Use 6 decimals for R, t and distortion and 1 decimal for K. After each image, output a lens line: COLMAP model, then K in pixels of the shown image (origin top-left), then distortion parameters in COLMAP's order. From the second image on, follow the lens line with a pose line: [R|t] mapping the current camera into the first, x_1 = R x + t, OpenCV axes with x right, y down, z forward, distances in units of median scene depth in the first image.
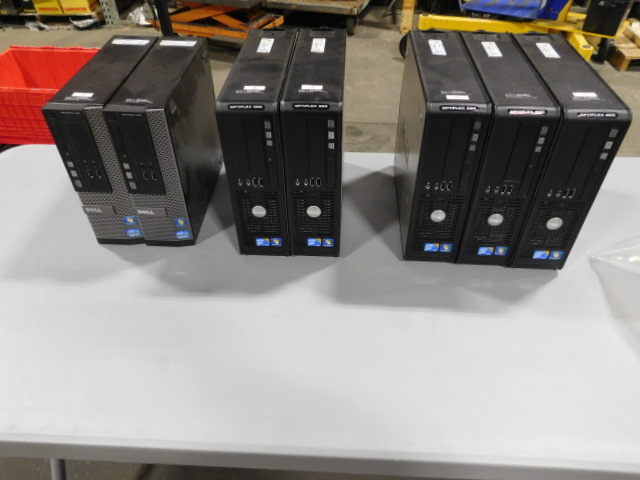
lens RADIAL K [[476.7, 0, 322.6], [0, 476.7, 237.8], [0, 0, 1]] dist [-0.014344, 0.014575]
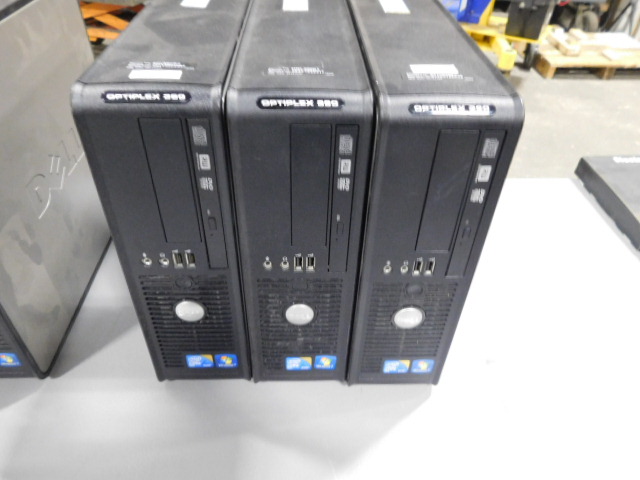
lens RADIAL K [[476.7, 0, 321.9], [0, 476.7, 233.3], [0, 0, 1]] dist [-0.014344, 0.014575]
pose [[0.994772, -0.032581, 0.096784, 0.325048], [0.036031, 0.998768, -0.034112, -0.103522], [-0.095553, 0.037421, 0.994721, 0.452101]]
